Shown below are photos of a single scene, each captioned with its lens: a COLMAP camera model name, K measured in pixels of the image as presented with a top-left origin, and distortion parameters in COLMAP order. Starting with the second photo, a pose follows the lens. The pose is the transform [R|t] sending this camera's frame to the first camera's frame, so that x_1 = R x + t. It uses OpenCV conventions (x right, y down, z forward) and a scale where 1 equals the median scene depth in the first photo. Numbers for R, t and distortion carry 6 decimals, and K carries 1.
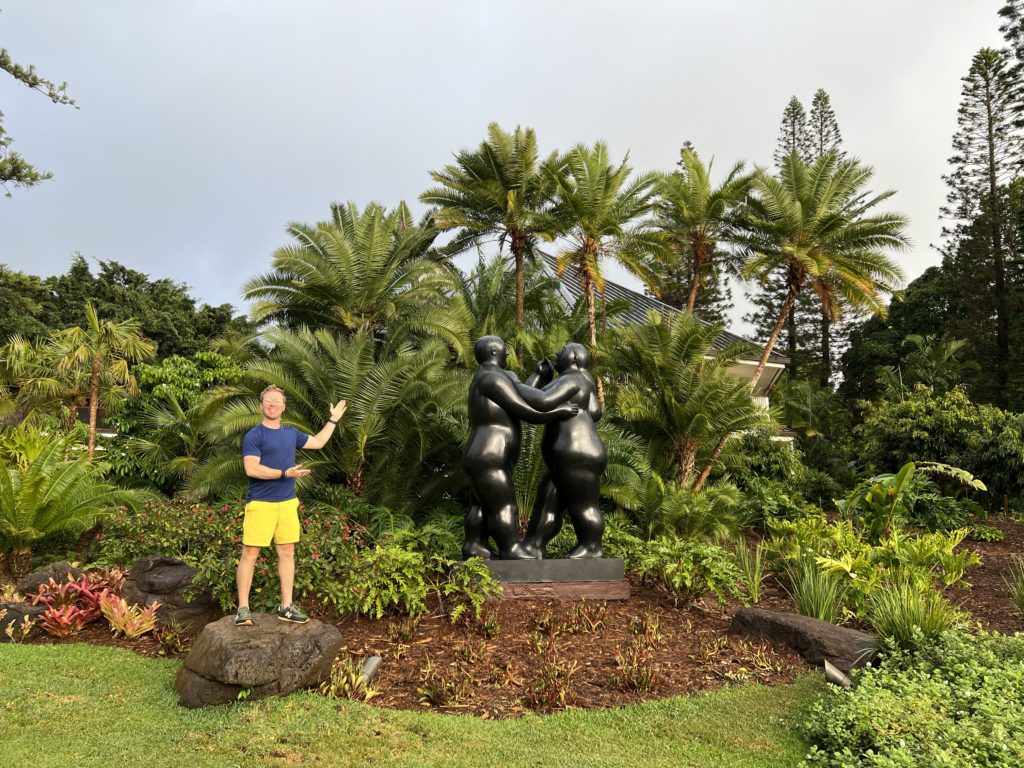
lens RADIAL K [[763.2, 0, 512.0], [0, 763.2, 384.0], [0, 0, 1]] dist [0.092716, -0.120226]
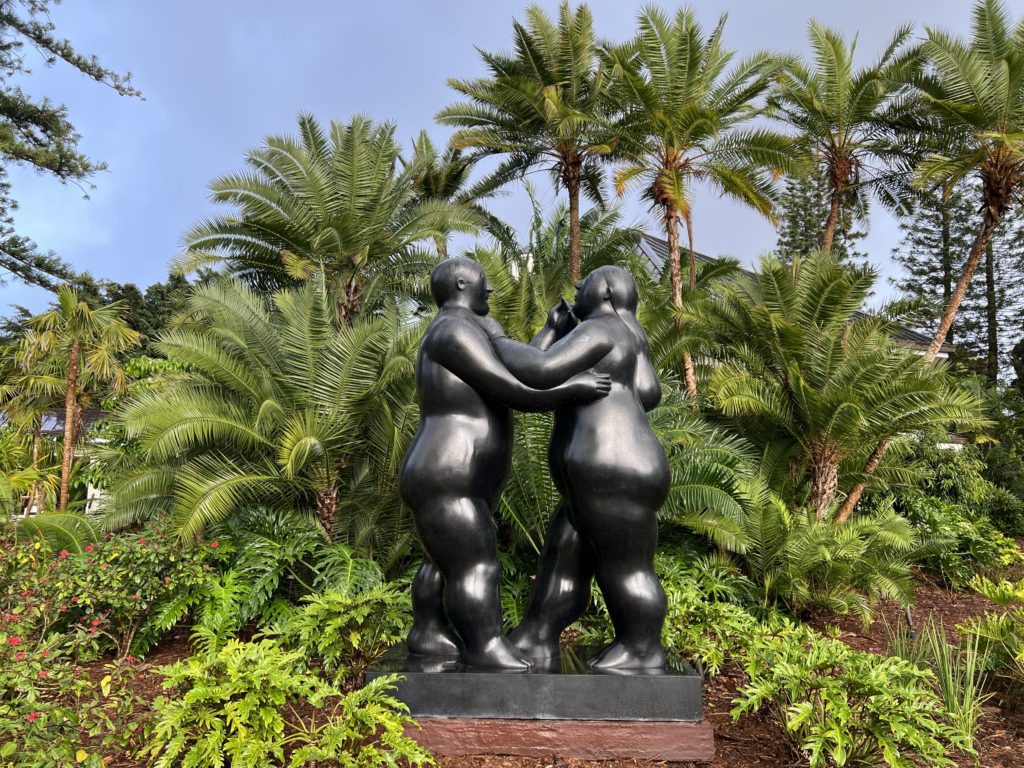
lens RADIAL K [[757.4, 0, 512.0], [0, 757.4, 384.0], [0, 0, 1]] dist [0.024377, -0.005489]
pose [[0.987201, -0.013884, -0.158878, 0.069254], [0.011876, 0.999837, -0.013583, 0.026625], [0.159041, 0.011523, 0.987205, 0.320265]]
